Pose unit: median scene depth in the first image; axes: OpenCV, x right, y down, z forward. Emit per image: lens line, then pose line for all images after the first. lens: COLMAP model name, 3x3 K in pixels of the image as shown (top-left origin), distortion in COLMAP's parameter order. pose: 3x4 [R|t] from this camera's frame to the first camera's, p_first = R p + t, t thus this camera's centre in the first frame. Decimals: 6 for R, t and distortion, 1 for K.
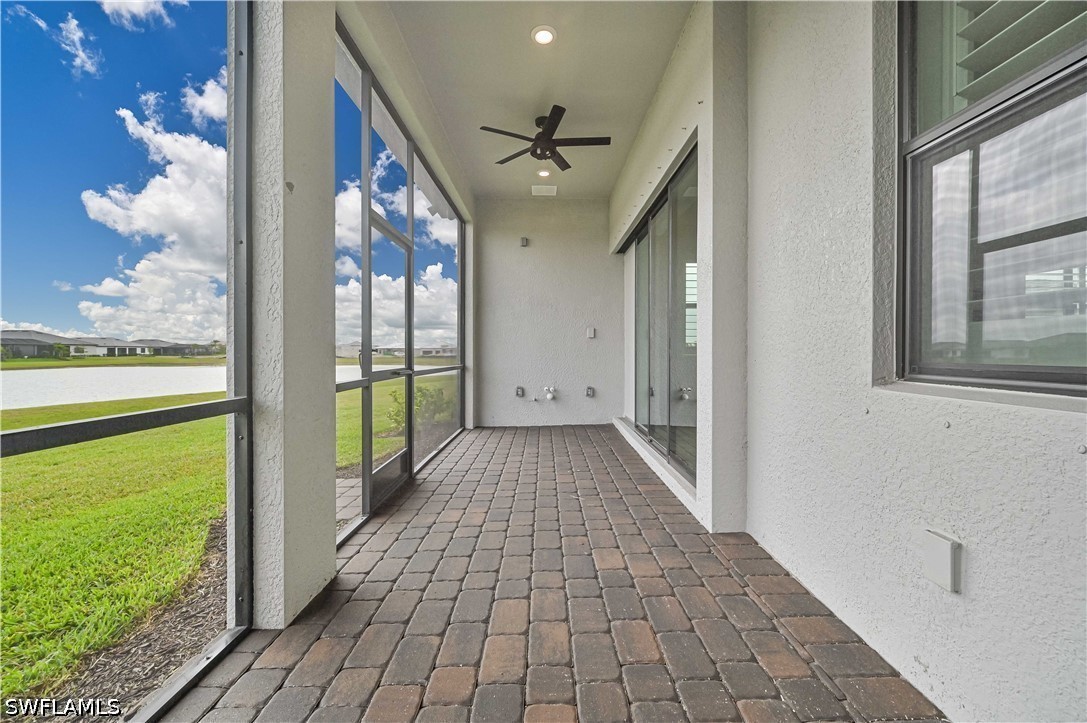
lens RADIAL K [[432.8, 0, 544.4], [0, 432.8, 355.6], [0, 0, 1]] dist [0.000138, -0.000032]
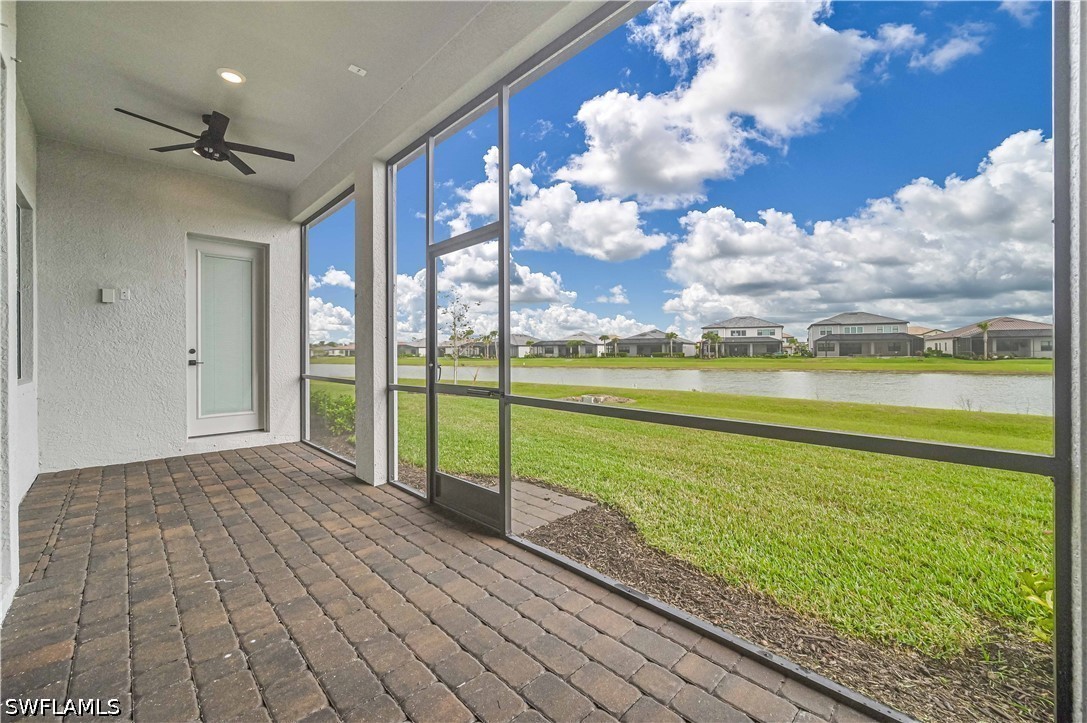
lens RADIAL K [[432.8, 0, 544.4], [0, 432.8, 355.6], [0, 0, 1]] dist [0.000138, -0.000032]
pose [[-0.712688, 0.013339, -0.701355, 0.219528], [0.002262, 0.999858, 0.016717, -0.059247], [0.701478, 0.010327, -0.712617, 2.190868]]
